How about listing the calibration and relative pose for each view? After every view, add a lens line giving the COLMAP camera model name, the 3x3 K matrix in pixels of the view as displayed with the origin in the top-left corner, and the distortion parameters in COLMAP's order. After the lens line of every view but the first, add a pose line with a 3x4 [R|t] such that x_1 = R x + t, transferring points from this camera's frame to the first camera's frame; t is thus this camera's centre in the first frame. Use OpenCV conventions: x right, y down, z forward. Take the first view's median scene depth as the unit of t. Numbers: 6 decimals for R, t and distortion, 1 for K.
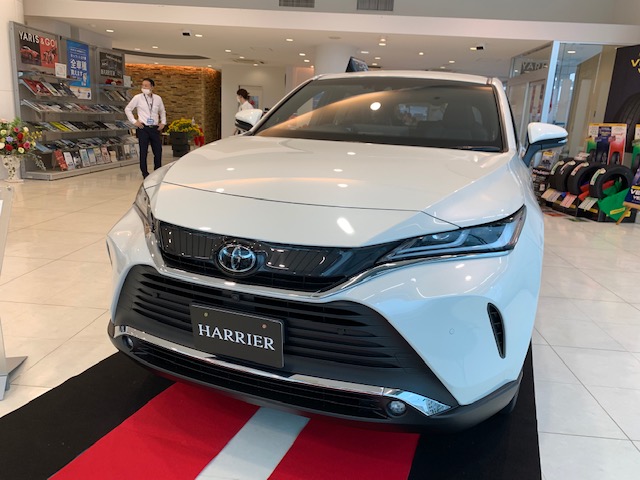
lens RADIAL K [[489.5, 0, 326.4], [0, 489.5, 240.4], [0, 0, 1]] dist [0.006378, 0.007129]
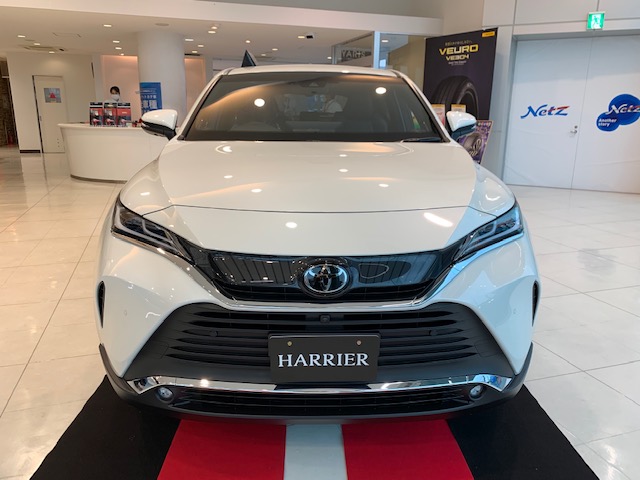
lens RADIAL K [[489.5, 0, 324.3], [0, 489.5, 240.1], [0, 0, 1]] dist [0.006378, 0.007129]
pose [[0.930092, -0.135698, 0.341342, -0.451941], [0.127097, 0.990750, 0.047549, -0.074752], [-0.344637, -0.000842, 0.938736, 0.100447]]
